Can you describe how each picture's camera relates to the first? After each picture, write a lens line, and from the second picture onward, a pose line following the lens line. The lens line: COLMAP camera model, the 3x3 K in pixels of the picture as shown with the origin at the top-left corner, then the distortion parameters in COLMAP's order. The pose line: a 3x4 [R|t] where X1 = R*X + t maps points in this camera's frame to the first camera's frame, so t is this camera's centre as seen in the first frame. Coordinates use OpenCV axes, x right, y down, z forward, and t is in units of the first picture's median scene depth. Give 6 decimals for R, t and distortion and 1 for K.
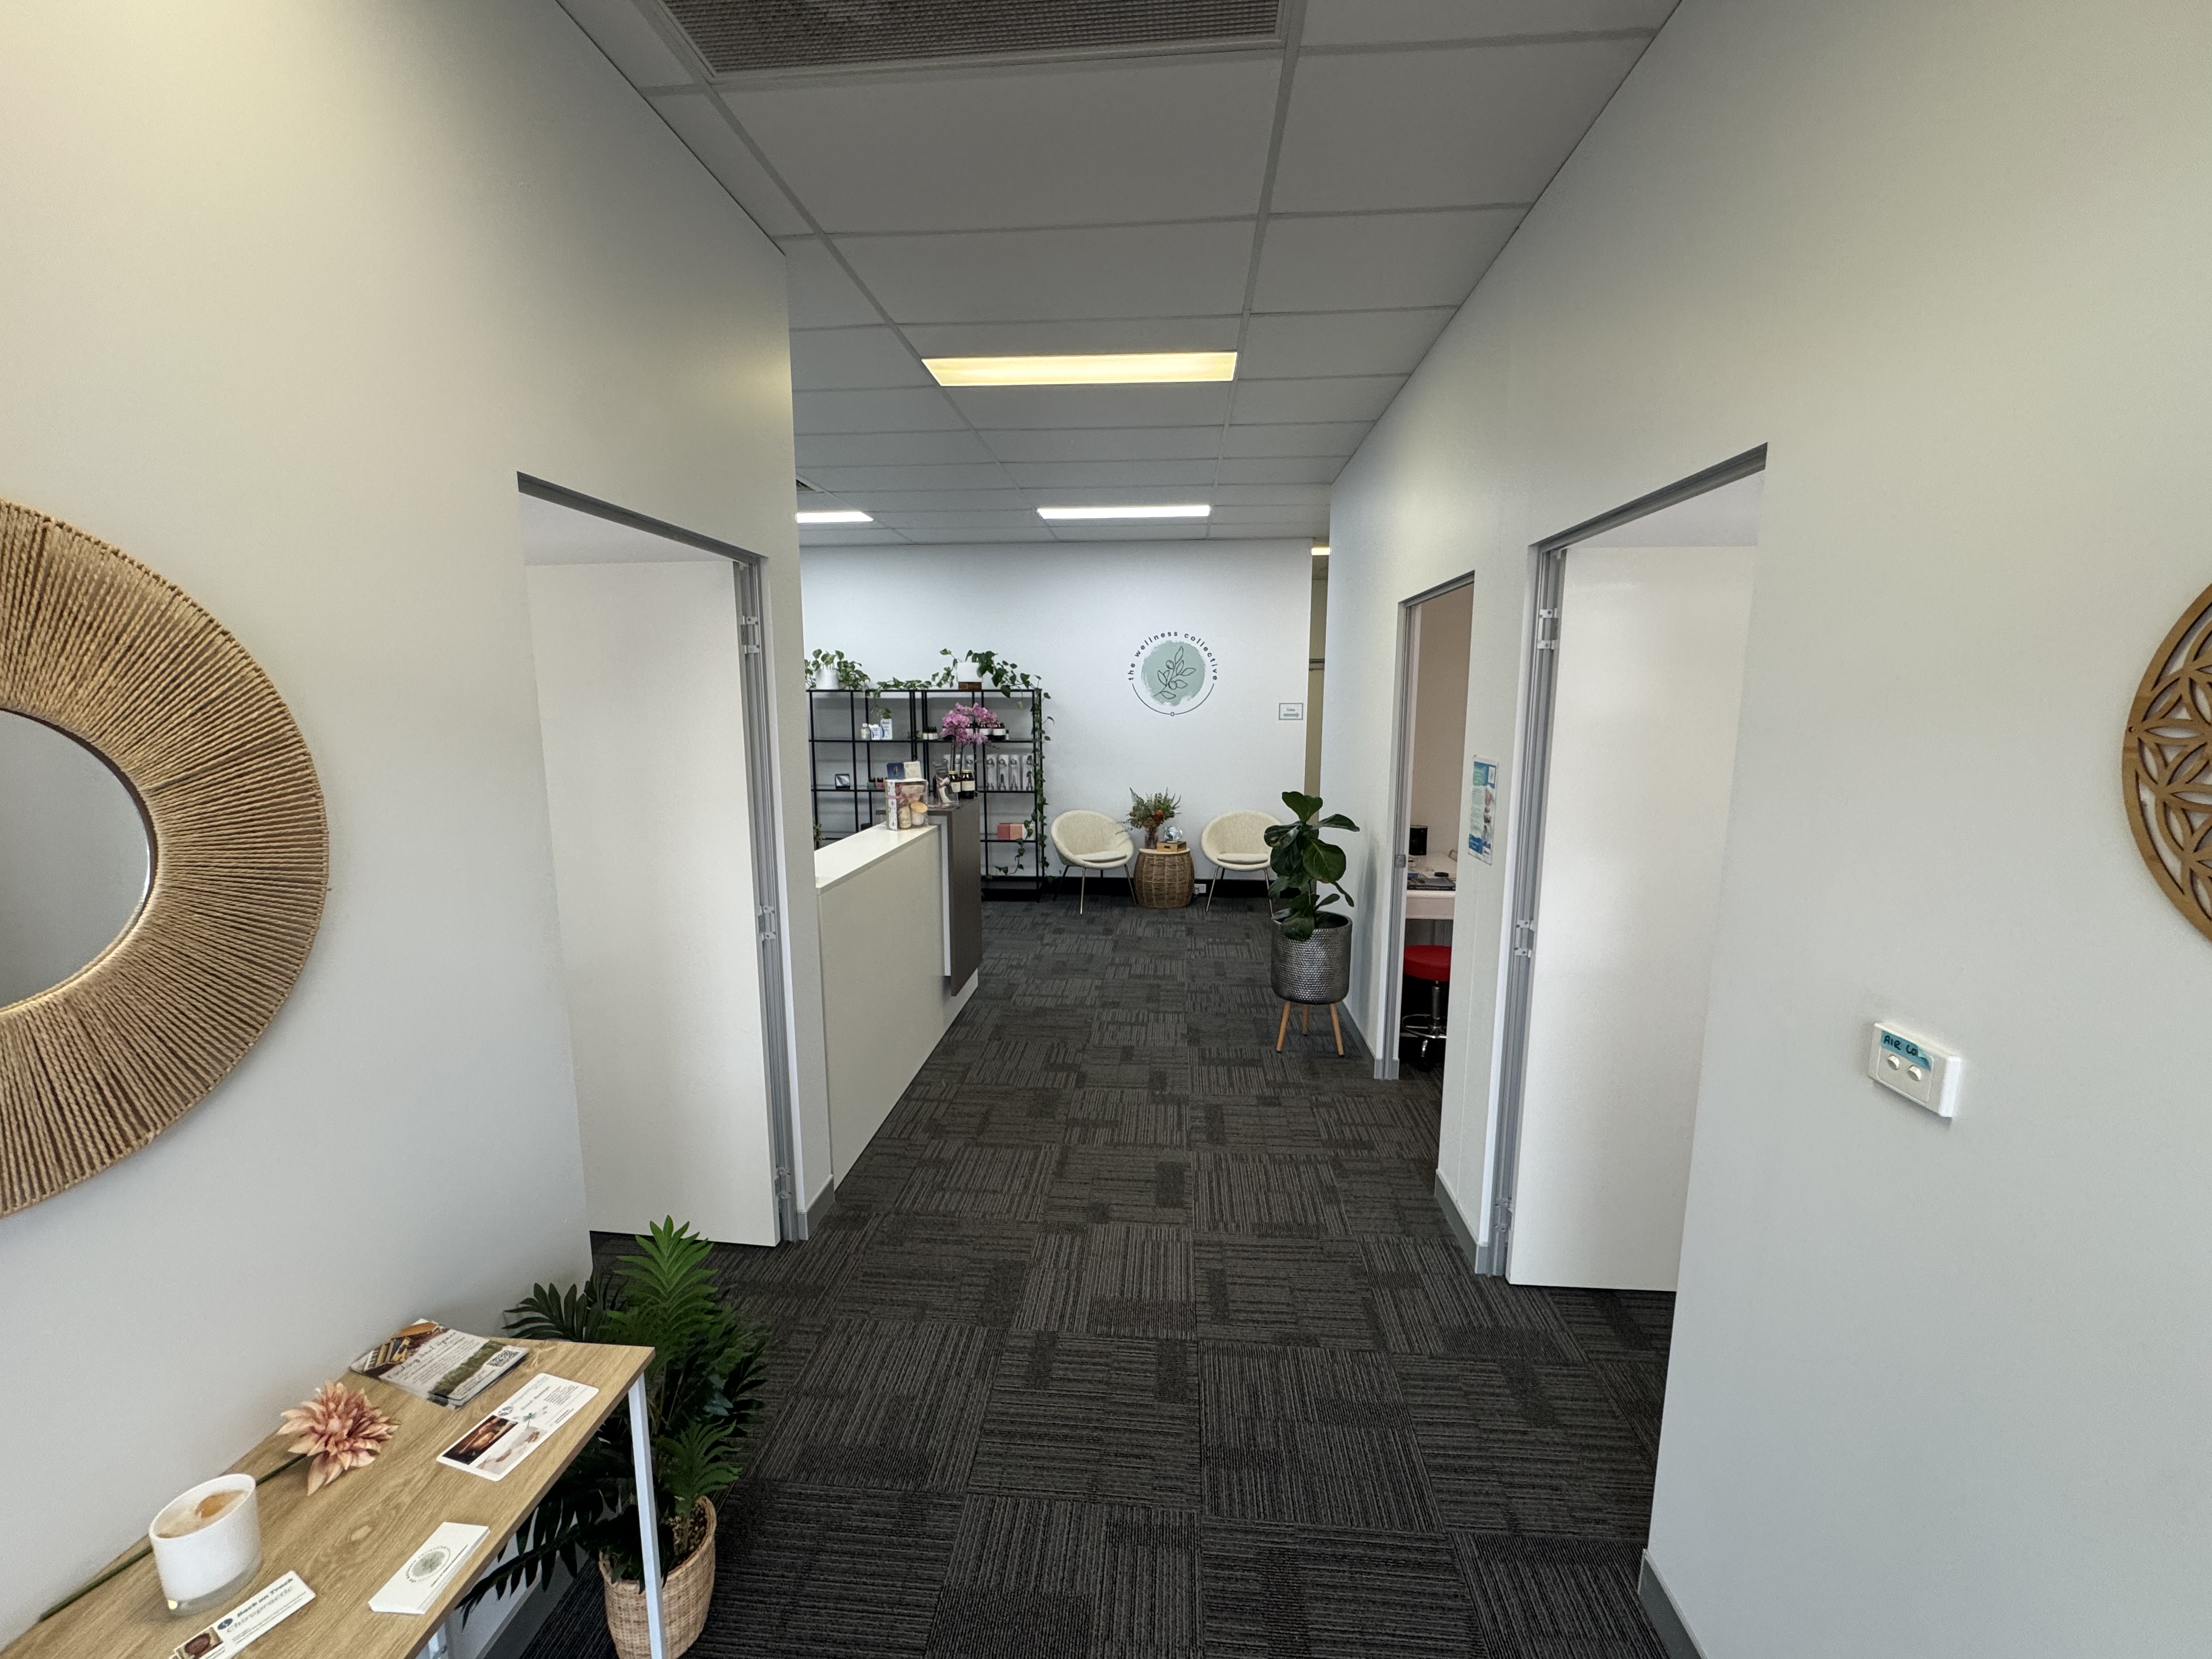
lens RADIAL K [[884.5, 0, 1106.0], [0, 884.5, 829.5], [0, 0, 1]] dist [-0.001011, -0.000261]
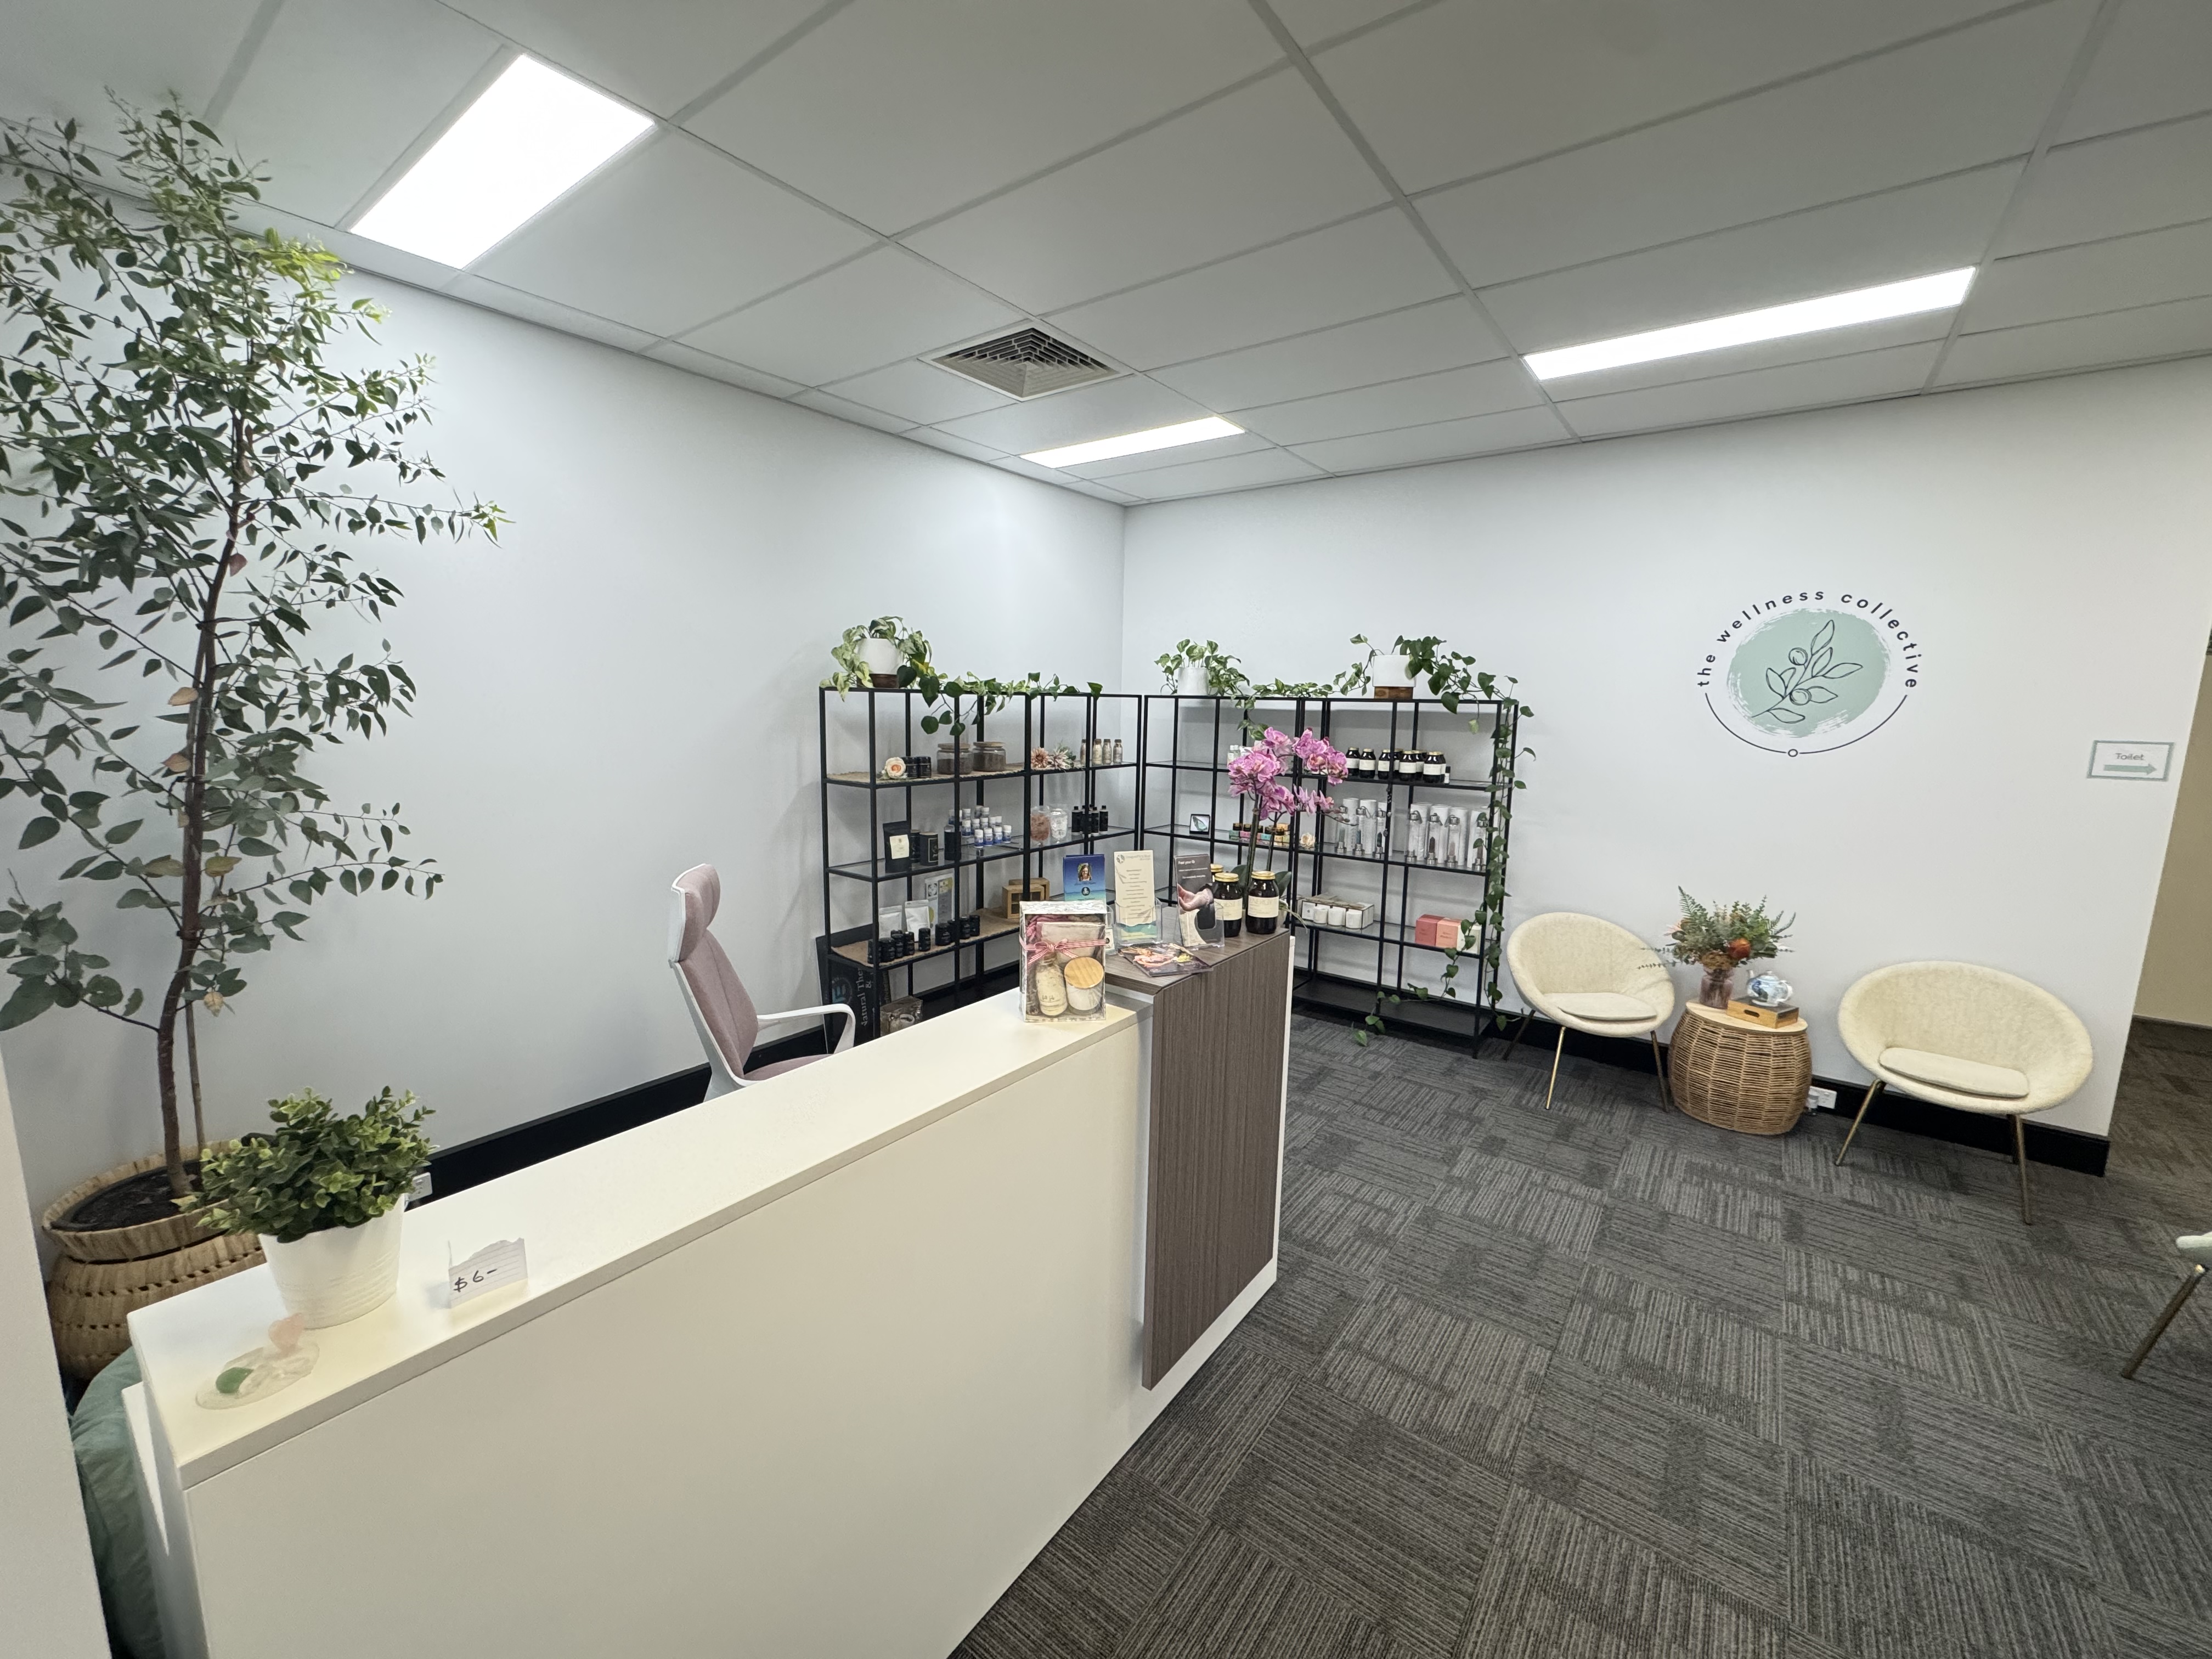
lens RADIAL K [[884.5, 0, 1106.0], [0, 884.5, 829.5], [0, 0, 1]] dist [-0.001011, -0.000261]
pose [[0.846840, 0.094186, -0.523442, 0.010532], [-0.096699, 0.995057, 0.022604, -0.061085], [0.522983, 0.031474, 0.851762, 0.366566]]
